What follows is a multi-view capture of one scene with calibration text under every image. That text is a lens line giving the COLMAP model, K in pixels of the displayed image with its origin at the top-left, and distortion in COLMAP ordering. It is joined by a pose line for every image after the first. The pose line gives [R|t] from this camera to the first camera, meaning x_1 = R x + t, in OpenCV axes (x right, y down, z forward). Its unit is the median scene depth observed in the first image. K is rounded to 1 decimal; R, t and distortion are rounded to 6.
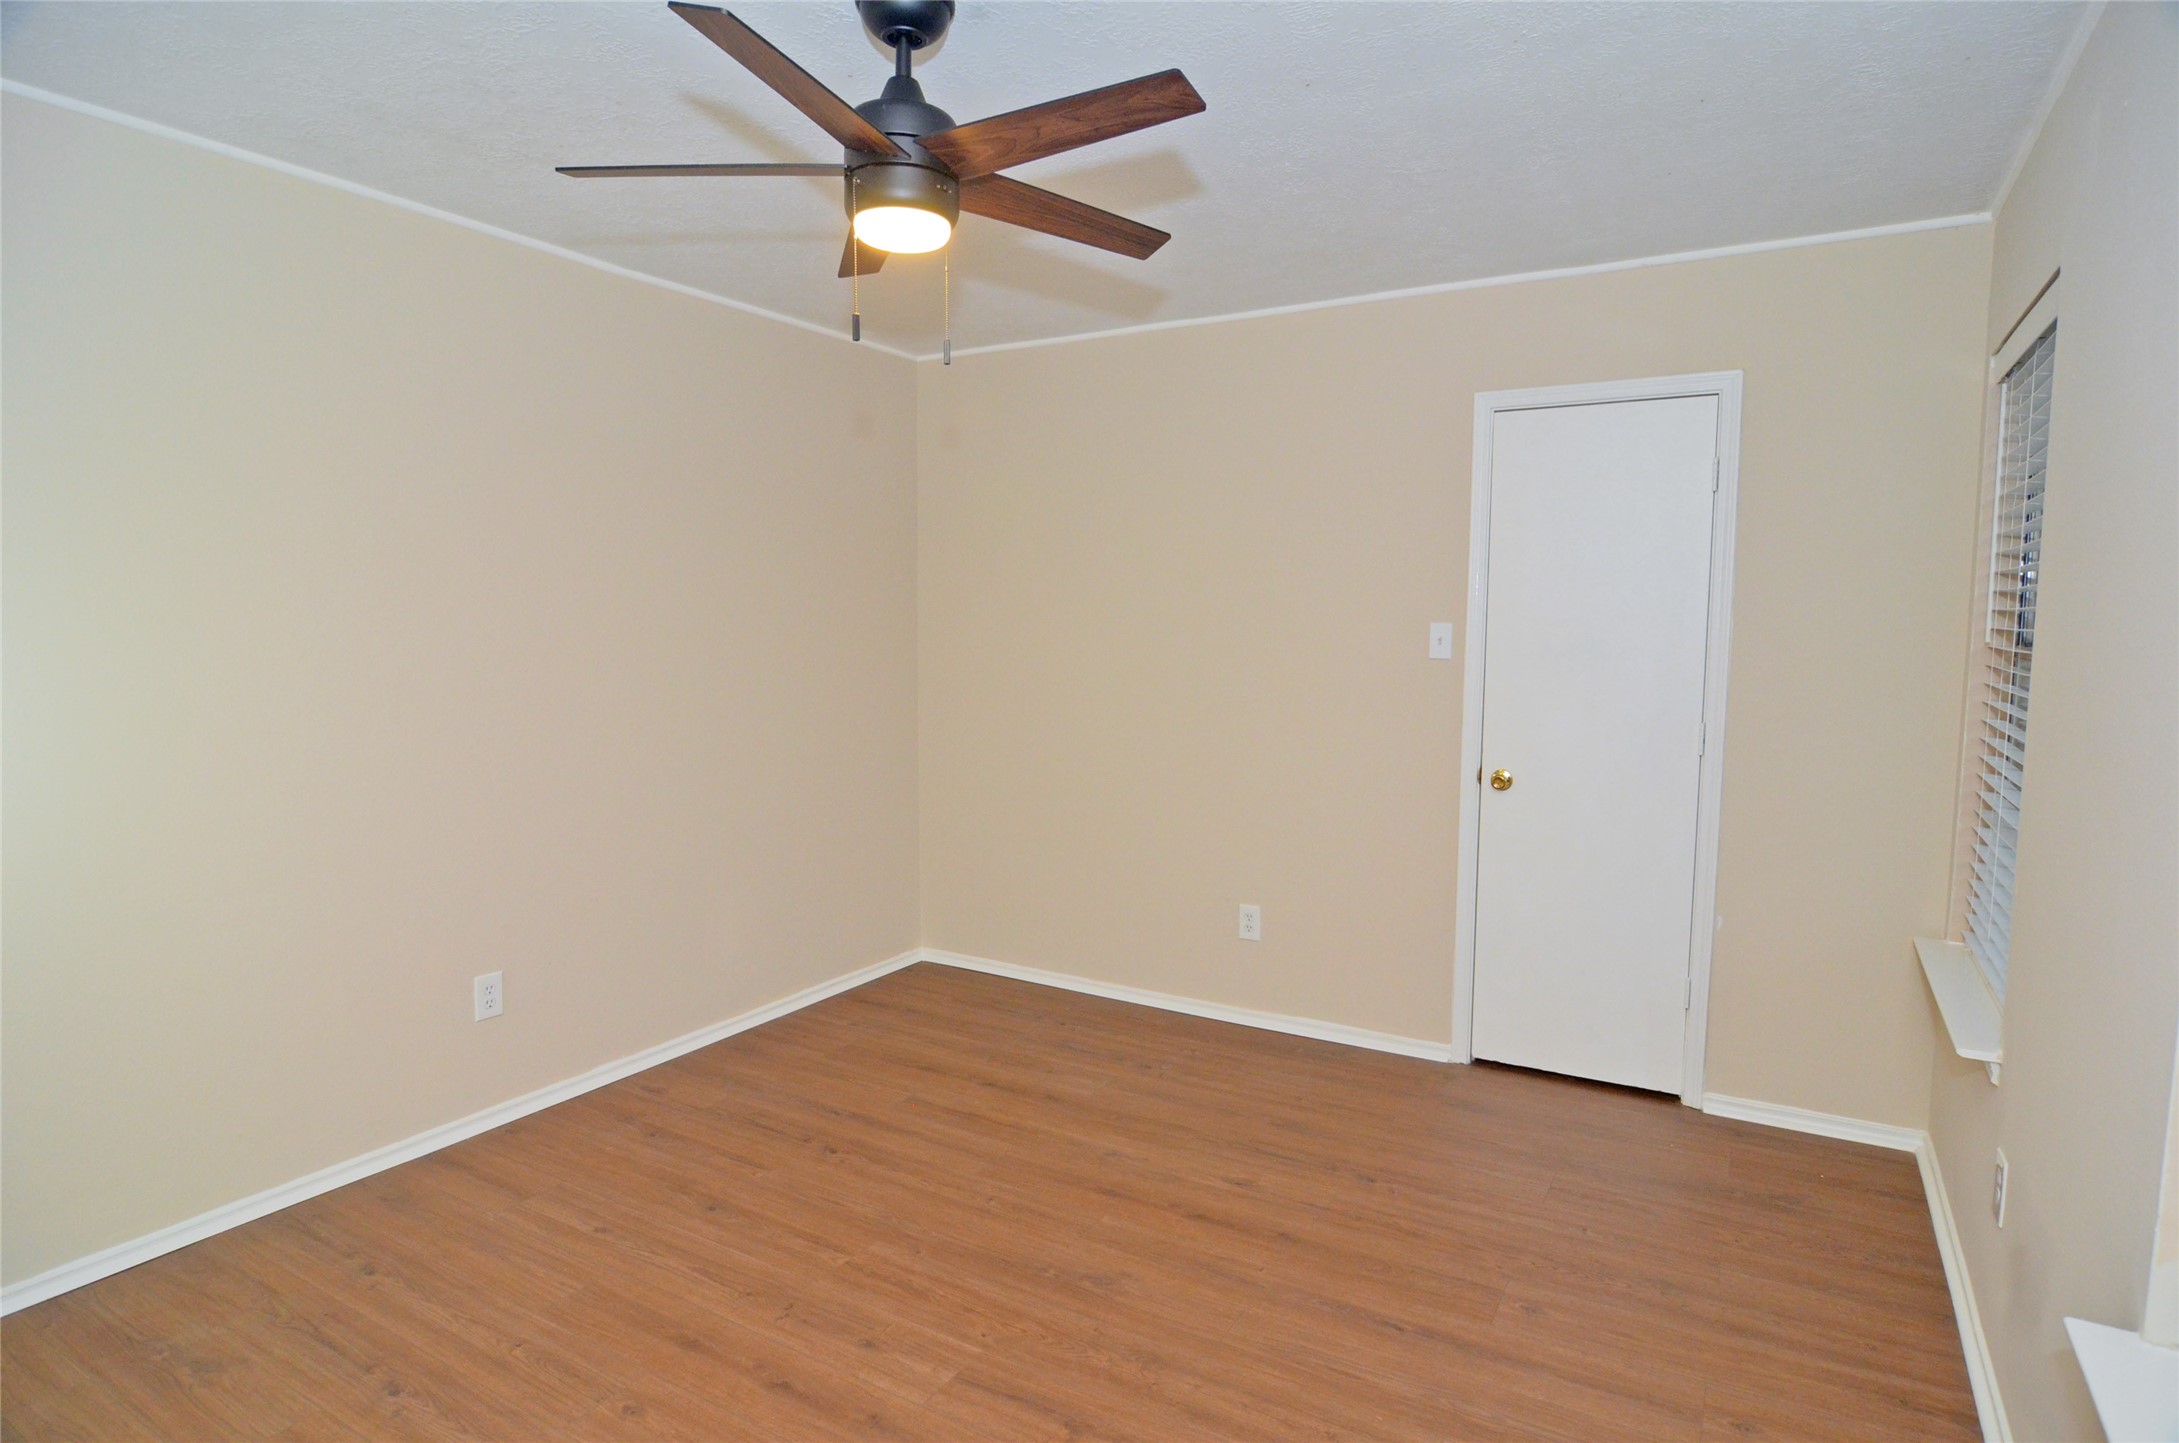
lens RADIAL K [[1176.0, 0, 1095.1], [0, 1176.0, 730.2], [0, 0, 1]] dist [-0.005663, -0.011319]
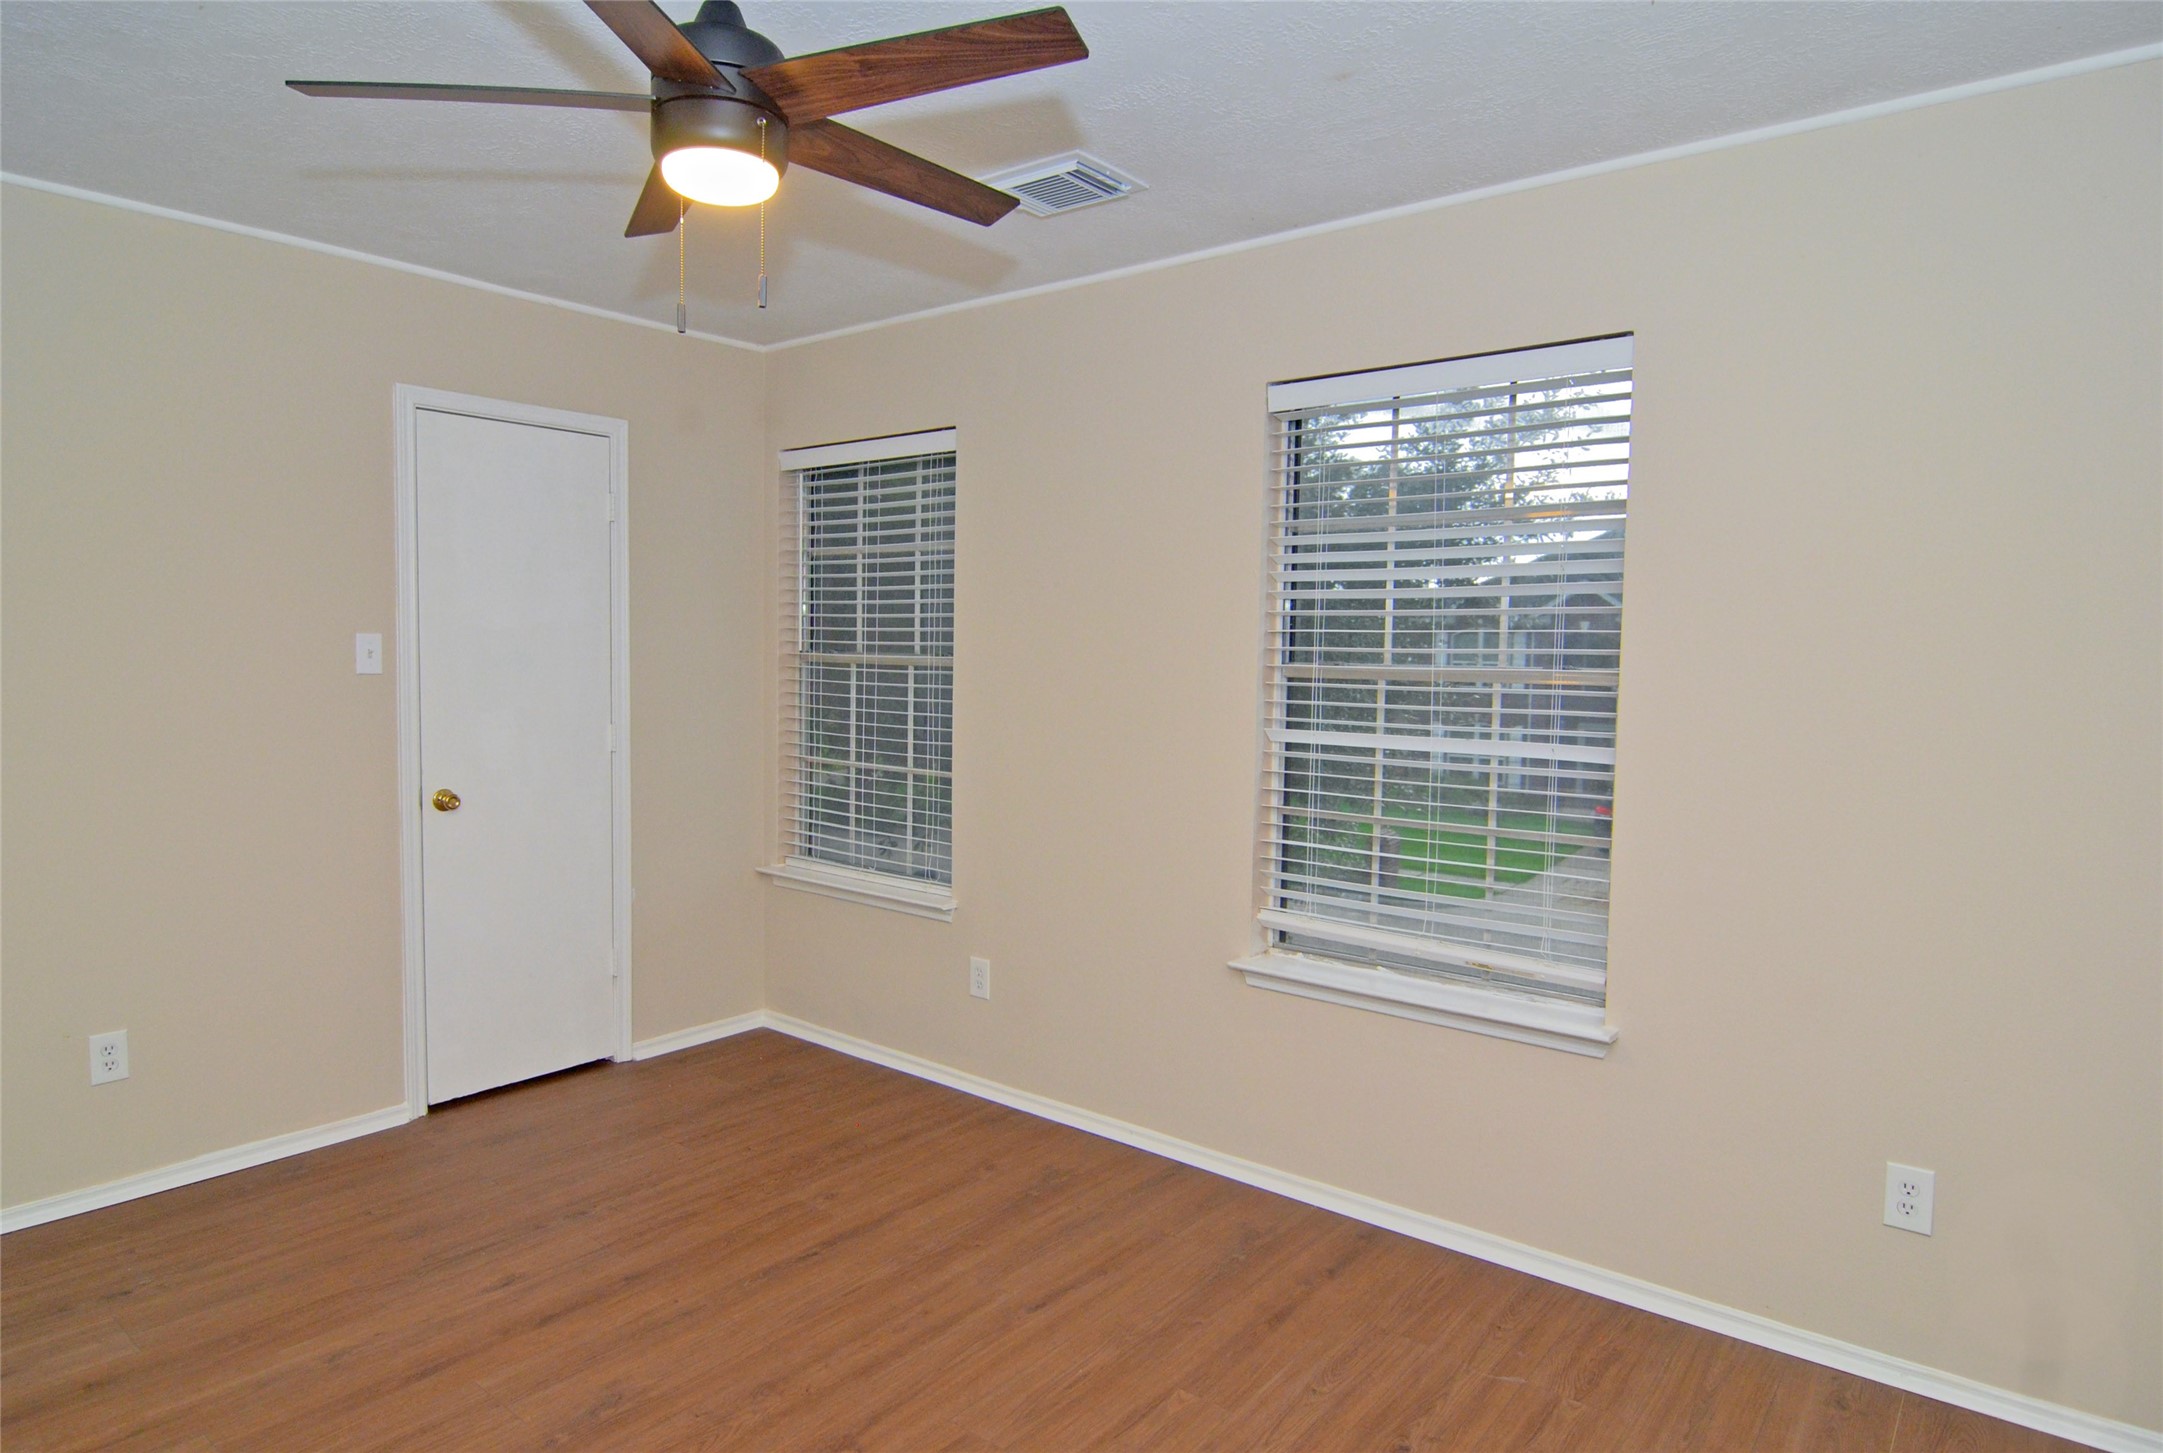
lens RADIAL K [[1247.4, 0, 1081.5], [0, 1247.4, 726.5], [0, 0, 1]] dist [-0.015712, -0.001365]
pose [[0.138091, -0.065154, 0.988274, -0.620073], [0.078193, 0.995436, 0.054701, -0.034166], [-0.987328, 0.069723, 0.142555, 0.380692]]
